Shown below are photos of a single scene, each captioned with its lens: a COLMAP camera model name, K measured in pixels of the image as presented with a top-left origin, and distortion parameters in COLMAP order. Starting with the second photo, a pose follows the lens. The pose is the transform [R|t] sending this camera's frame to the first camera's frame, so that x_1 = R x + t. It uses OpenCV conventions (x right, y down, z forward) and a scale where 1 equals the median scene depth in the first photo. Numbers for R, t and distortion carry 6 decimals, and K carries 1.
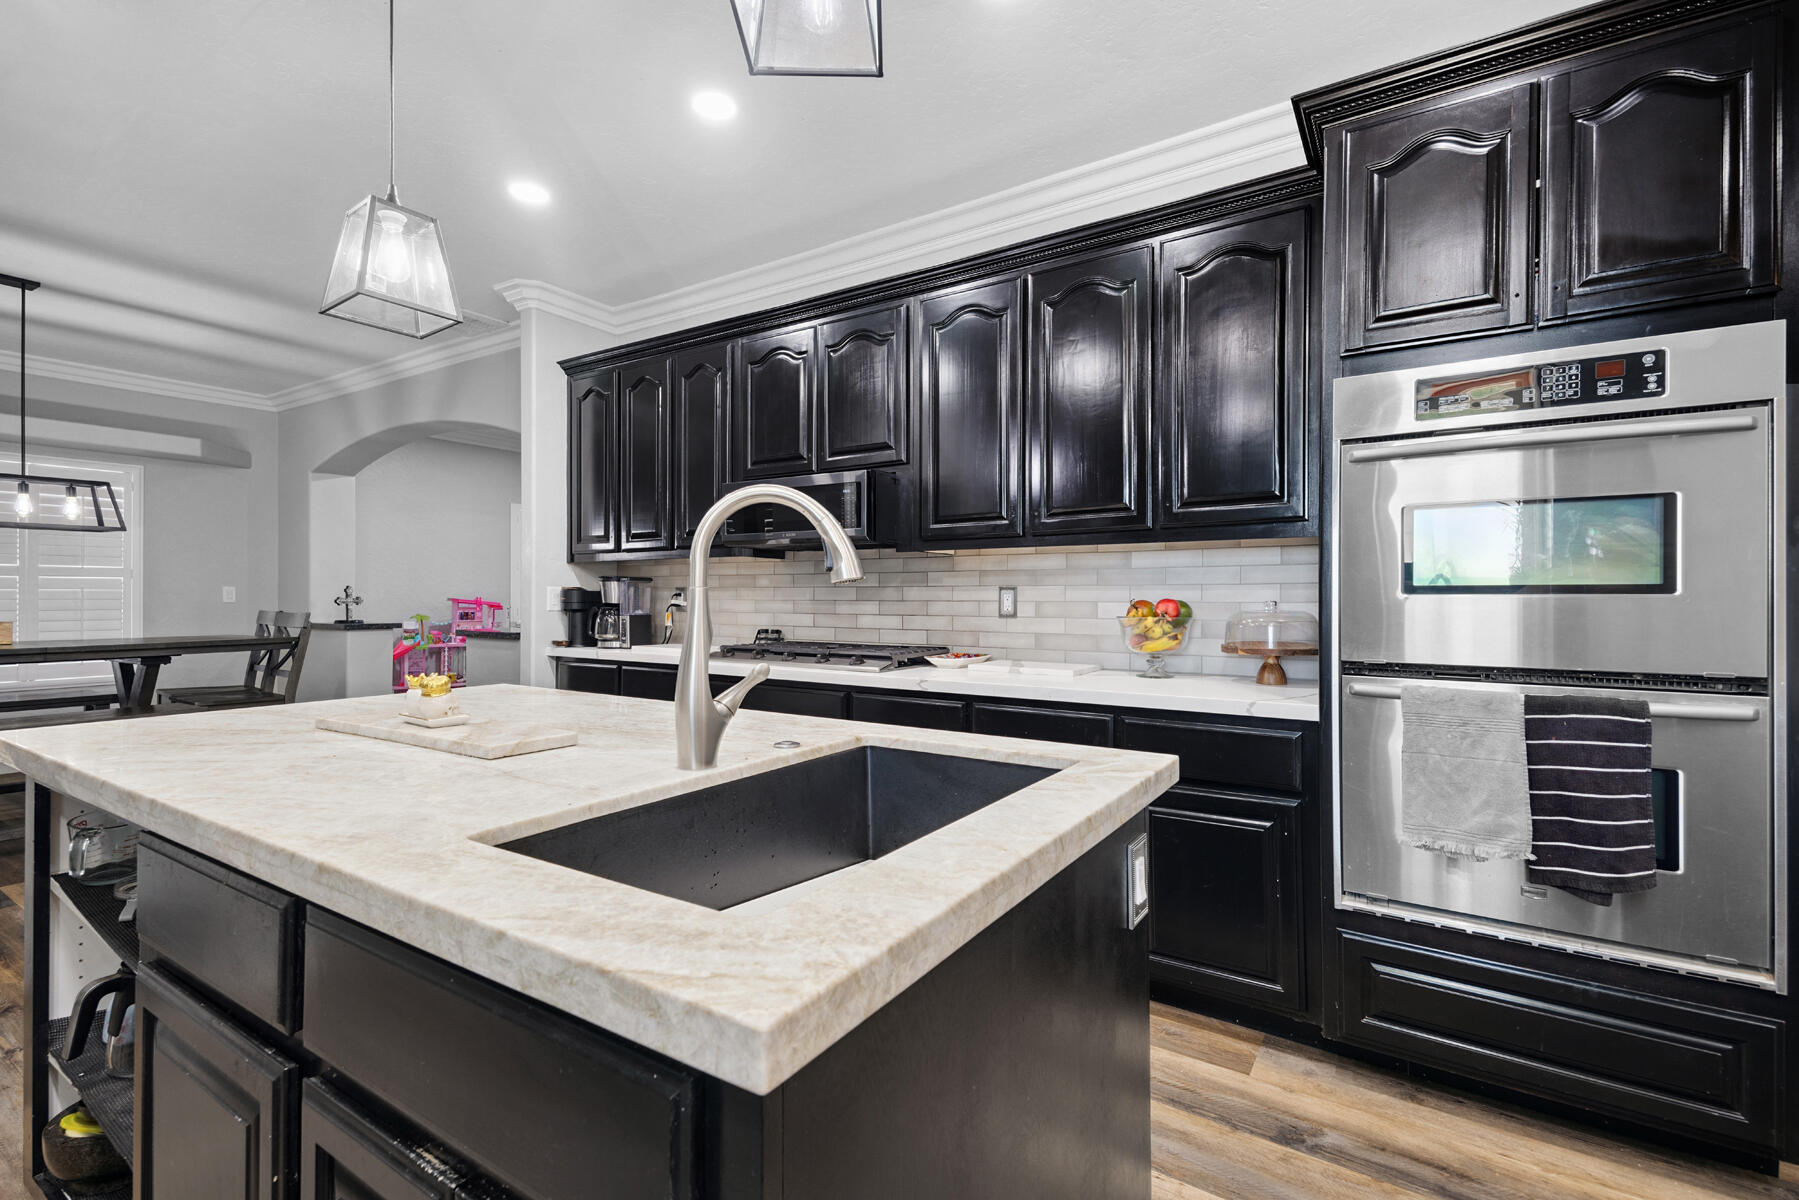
lens RADIAL K [[815.6, 0, 899.5], [0, 815.6, 600.0], [0, 0, 1]] dist [-0.014164, 0.000698]
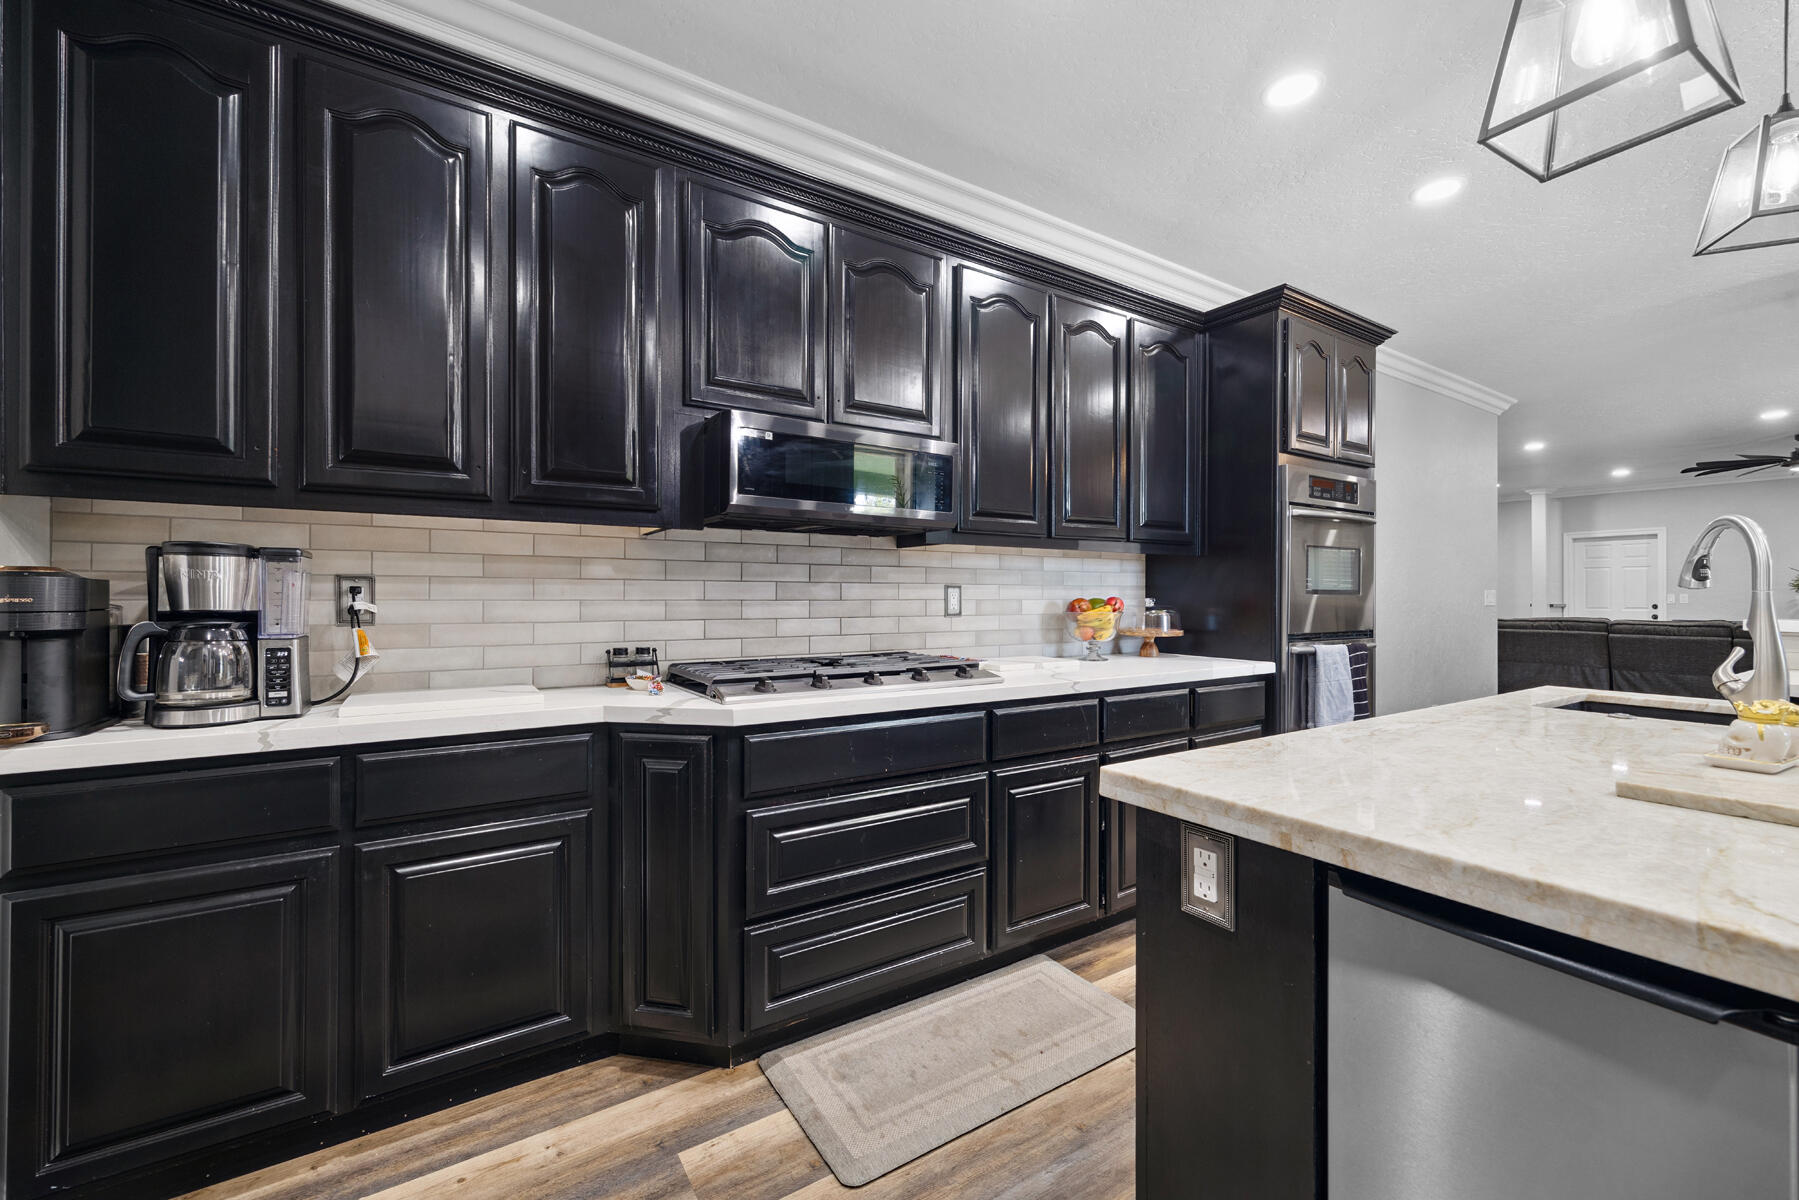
lens RADIAL K [[717.8, 0, 899.5], [0, 717.8, 600.0], [0, 0, 1]] dist [0.010097, 0.000194]
pose [[0.412144, -0.004900, 0.911106, -0.648249], [0.003615, 0.999986, 0.003743, -0.001460], [-0.911112, 0.001751, 0.412156, 0.666442]]
